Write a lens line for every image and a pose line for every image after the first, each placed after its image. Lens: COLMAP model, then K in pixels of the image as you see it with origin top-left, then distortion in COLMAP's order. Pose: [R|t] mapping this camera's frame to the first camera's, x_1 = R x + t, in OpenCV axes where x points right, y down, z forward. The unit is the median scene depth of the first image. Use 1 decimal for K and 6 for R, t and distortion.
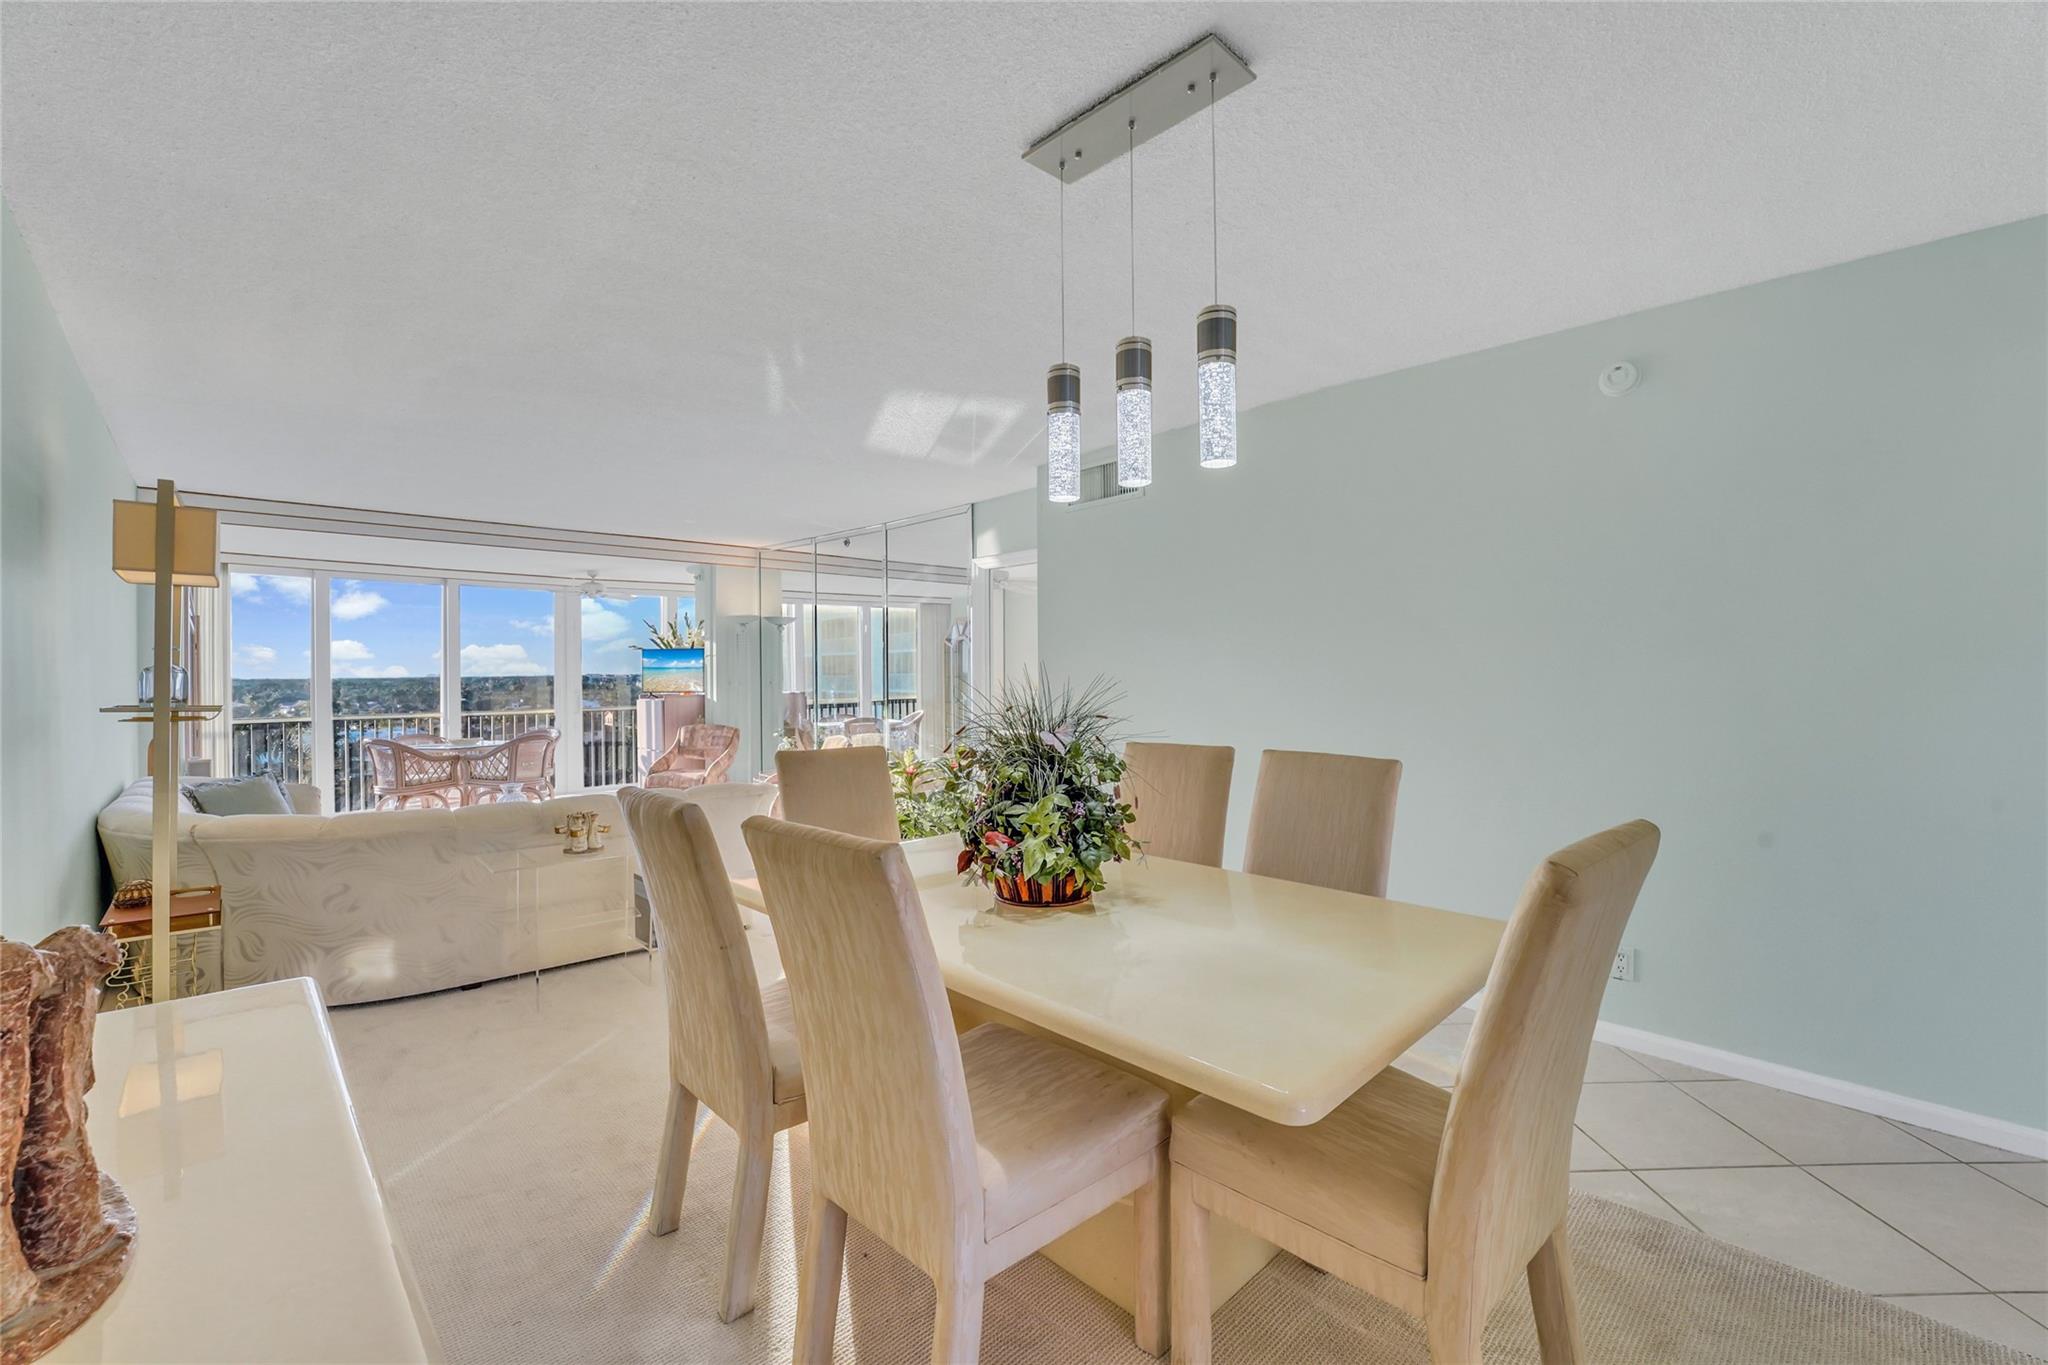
lens RADIAL K [[839.3, 0, 1016.2], [0, 839.3, 672.4], [0, 0, 1]] dist [-0.018481, 0.000092]
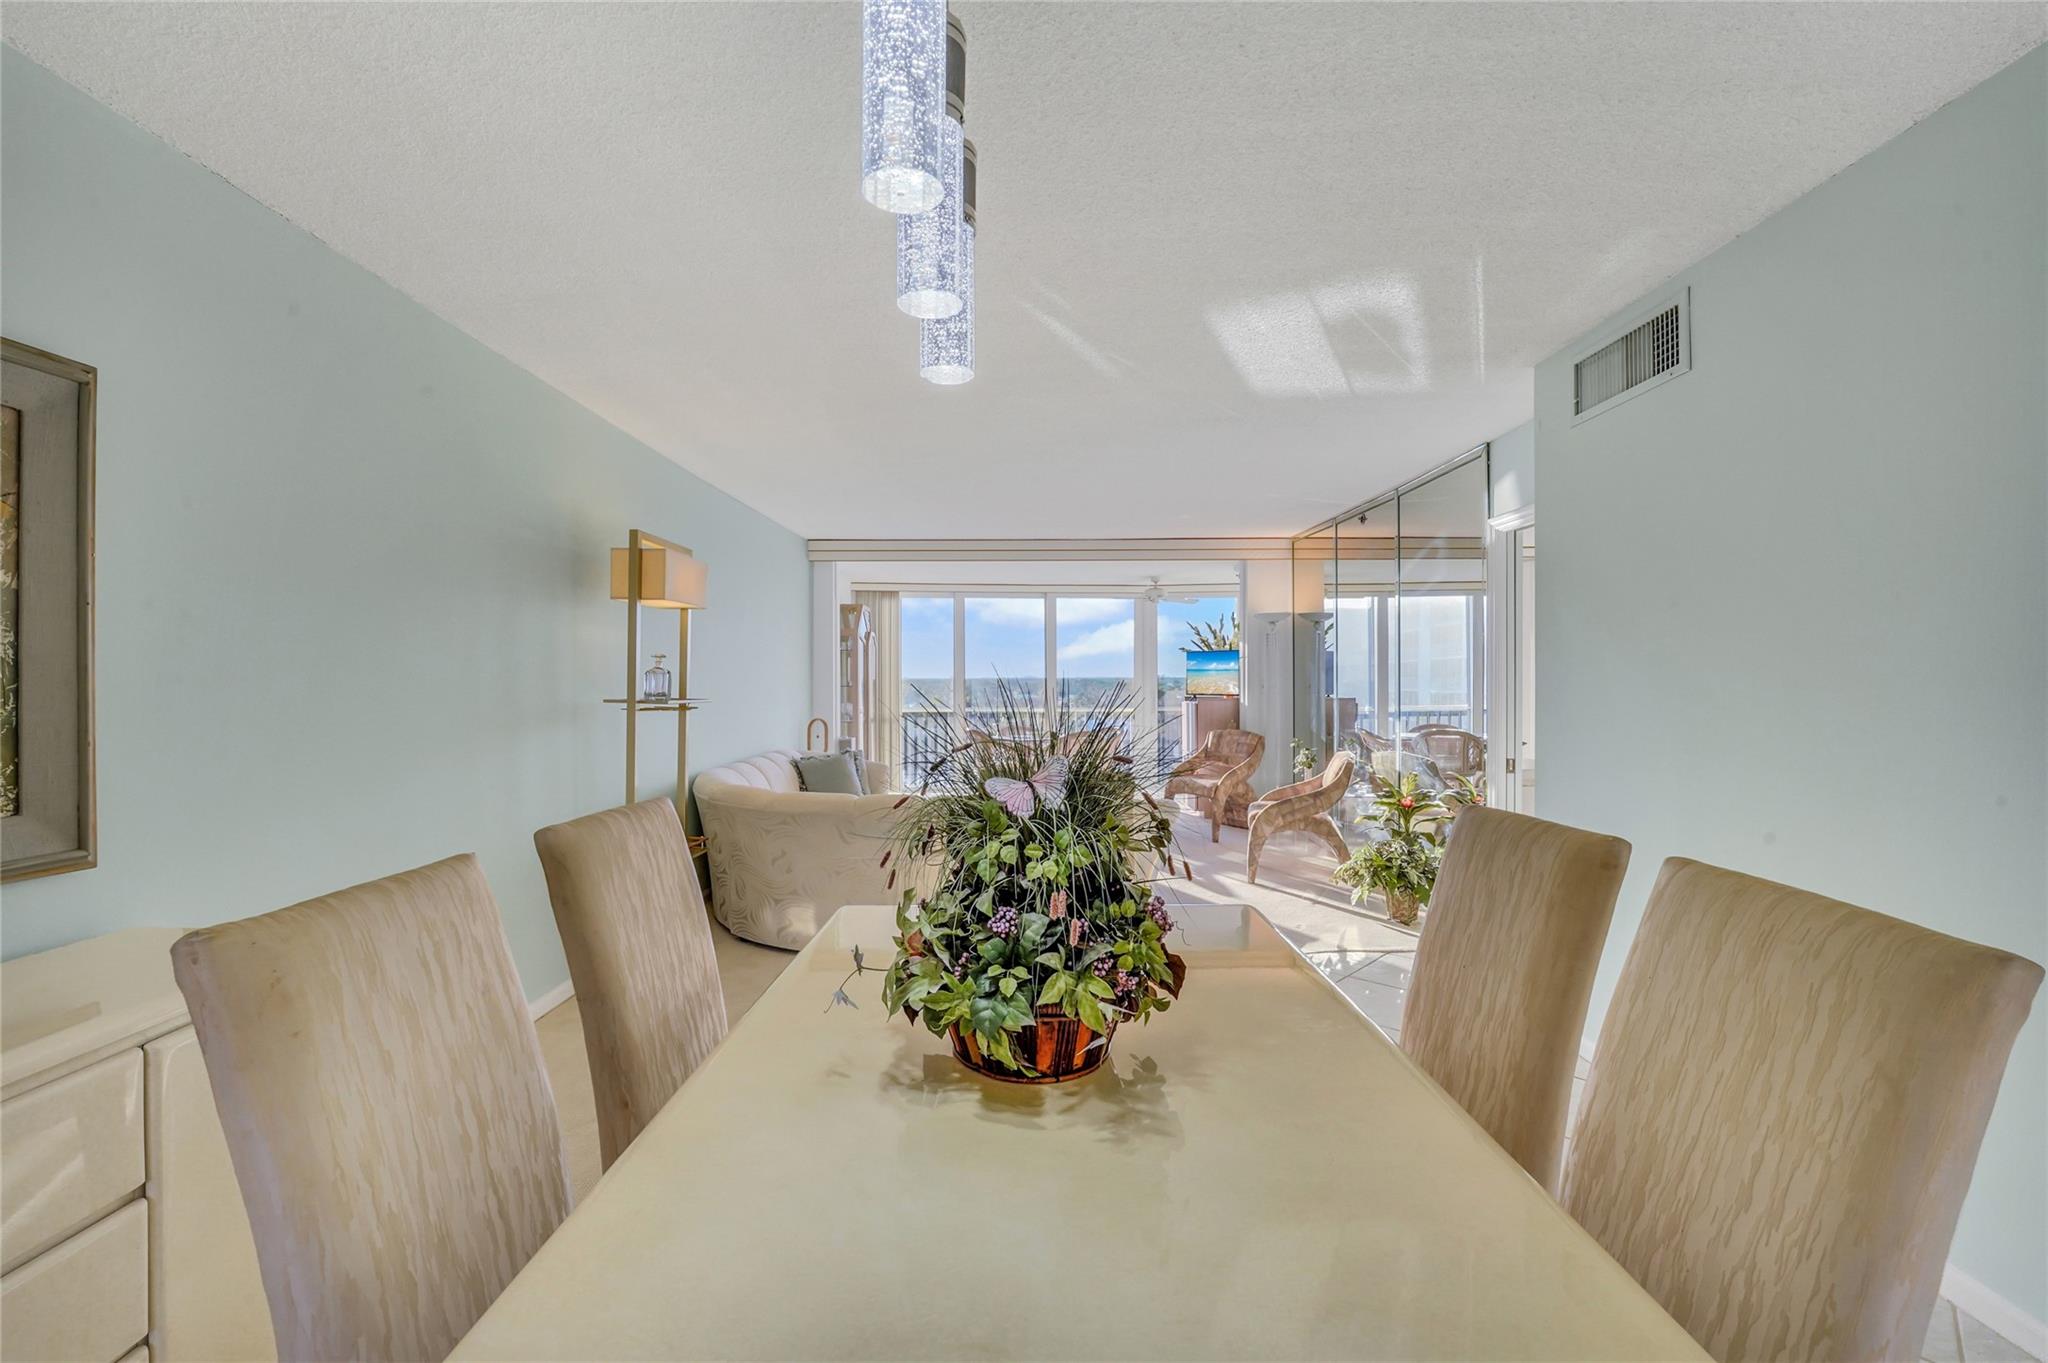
lens RADIAL K [[843.8, 0, 1028.3], [0, 843.8, 681.8], [0, 0, 1]] dist [-0.018617, 0.000056]
pose [[0.723179, 0.010903, -0.690574, 0.122703], [-0.005044, 0.999932, 0.010505, -0.001312], [0.690642, -0.004113, 0.723185, 0.152941]]
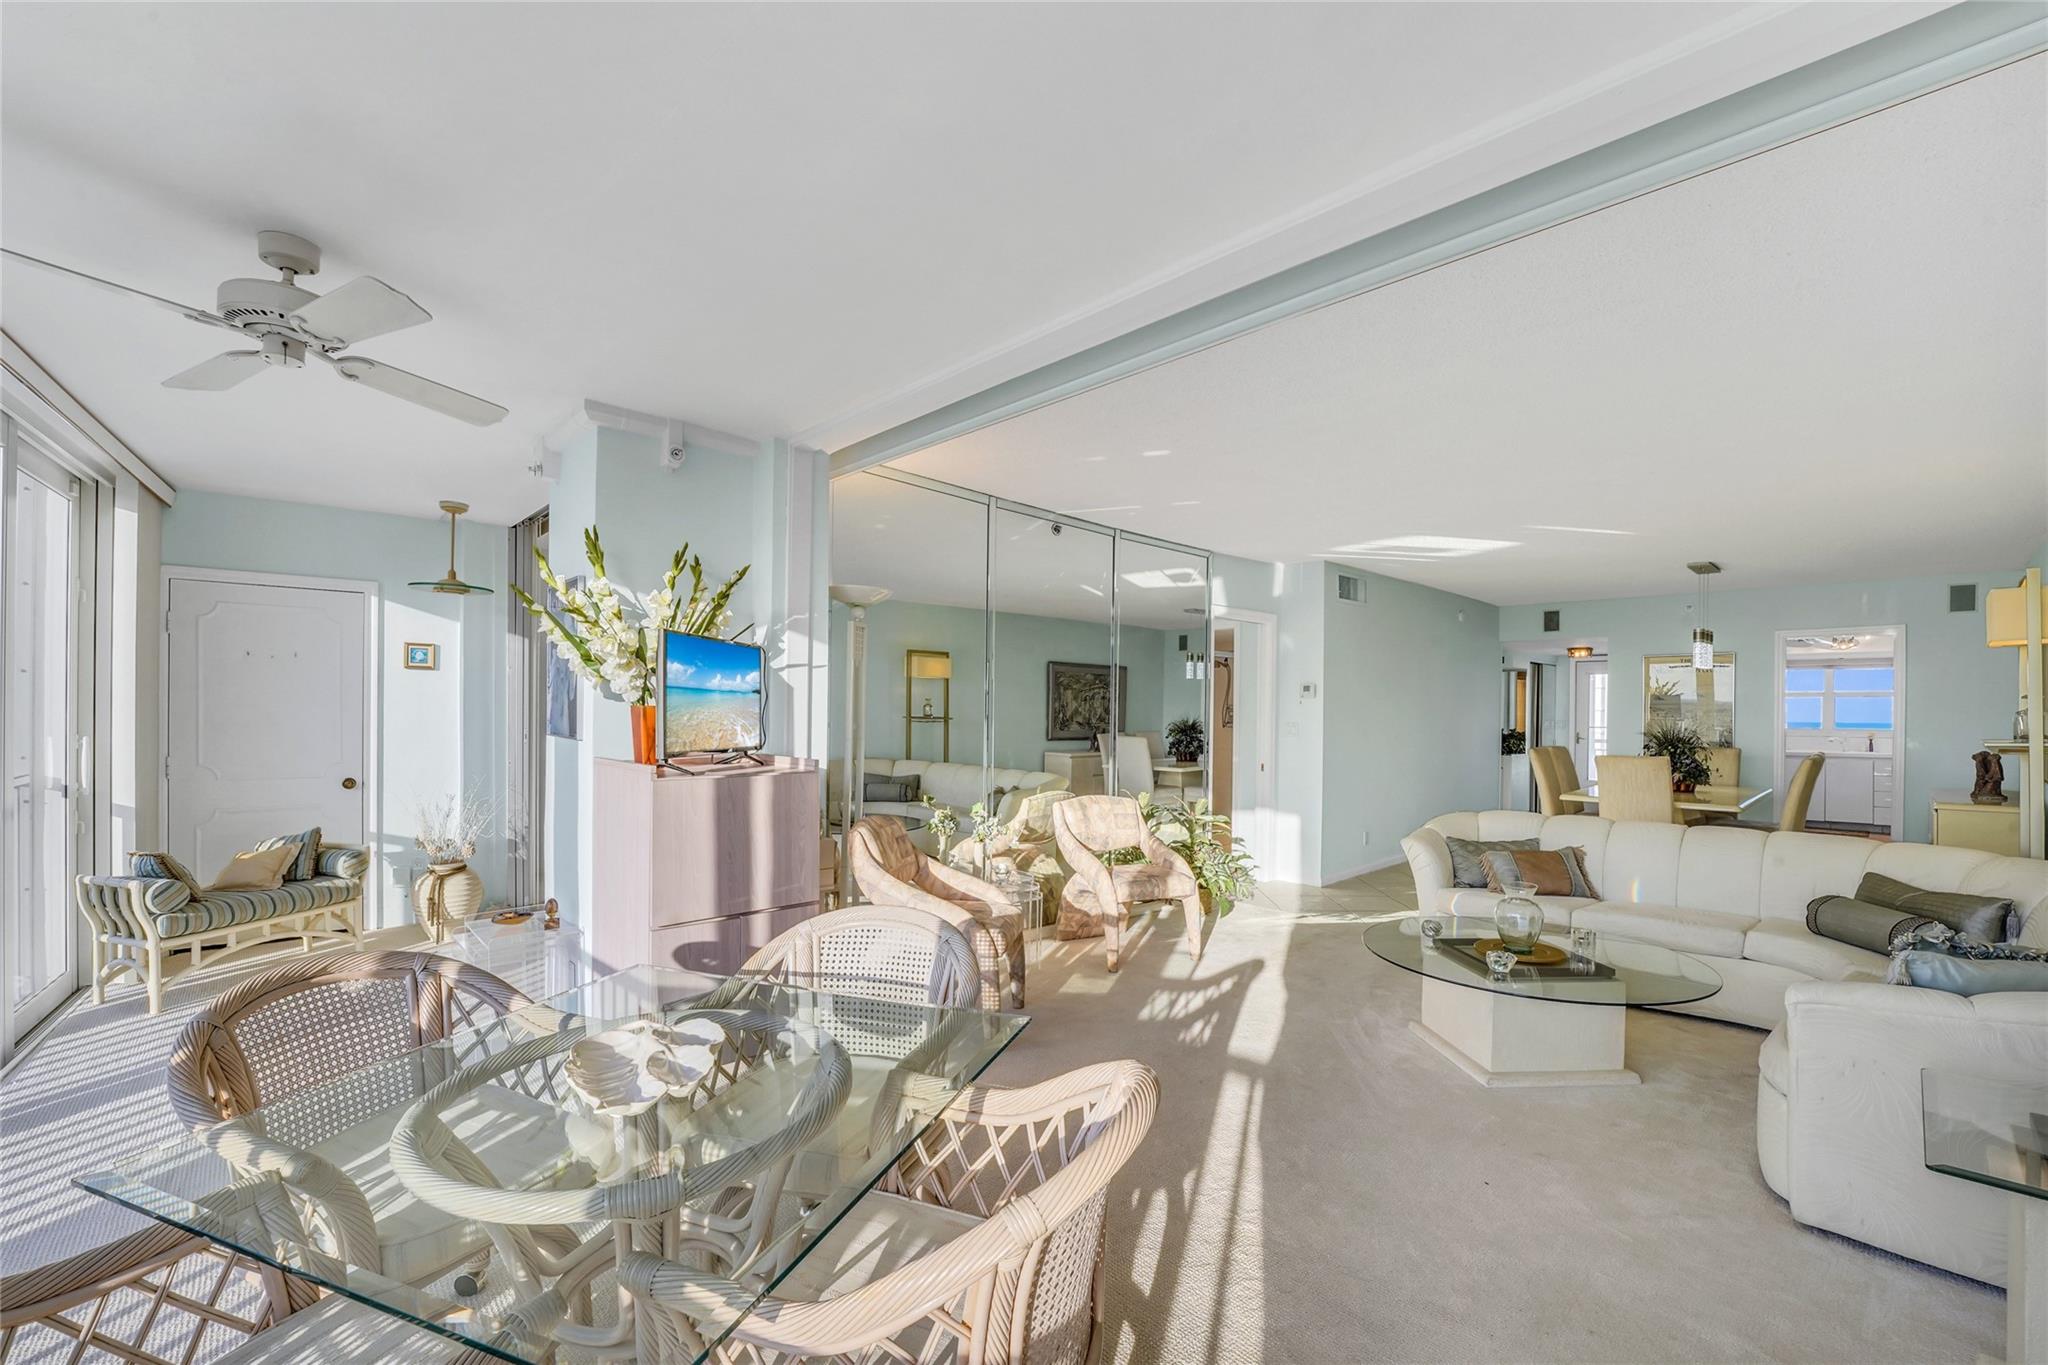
lens RADIAL K [[854.4, 0, 1028.2], [0, 854.4, 716.8], [0, 0, 1]] dist [-0.020255, 0.000283]
pose [[0.024429, 0.005463, 0.999687, -0.850074], [-0.006277, 0.999966, -0.005311, 0.008519], [-0.999682, -0.006145, 0.024462, 0.918792]]
